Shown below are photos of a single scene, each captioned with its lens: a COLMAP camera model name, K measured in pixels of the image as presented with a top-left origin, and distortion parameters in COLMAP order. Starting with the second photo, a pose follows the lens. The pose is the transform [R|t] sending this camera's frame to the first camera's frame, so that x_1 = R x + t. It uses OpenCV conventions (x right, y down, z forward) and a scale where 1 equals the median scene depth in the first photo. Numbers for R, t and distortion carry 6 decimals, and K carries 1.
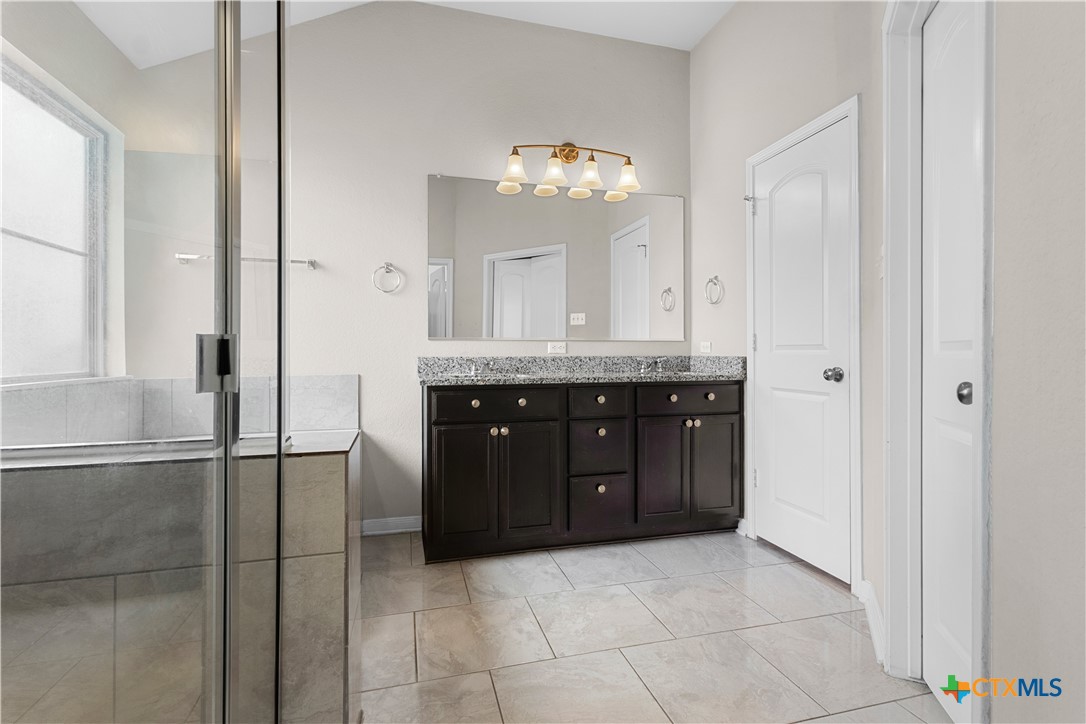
lens RADIAL K [[509.7, 0, 539.9], [0, 509.7, 350.3], [0, 0, 1]] dist [0.006587, -0.000483]
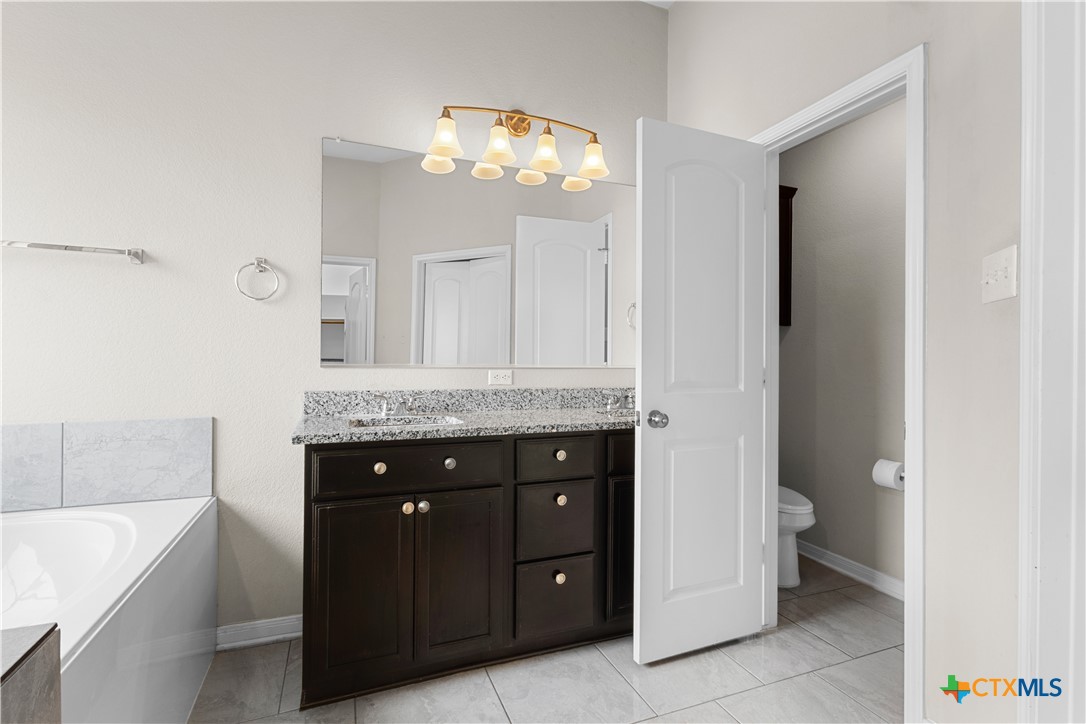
lens RADIAL K [[509.7, 0, 544.6], [0, 509.7, 358.5], [0, 0, 1]] dist [0.006587, -0.000483]
pose [[0.992086, 0.009525, 0.125198, 0.004057], [-0.009954, 0.999947, 0.002796, -0.038233], [-0.125165, -0.004020, 0.992128, 0.249157]]
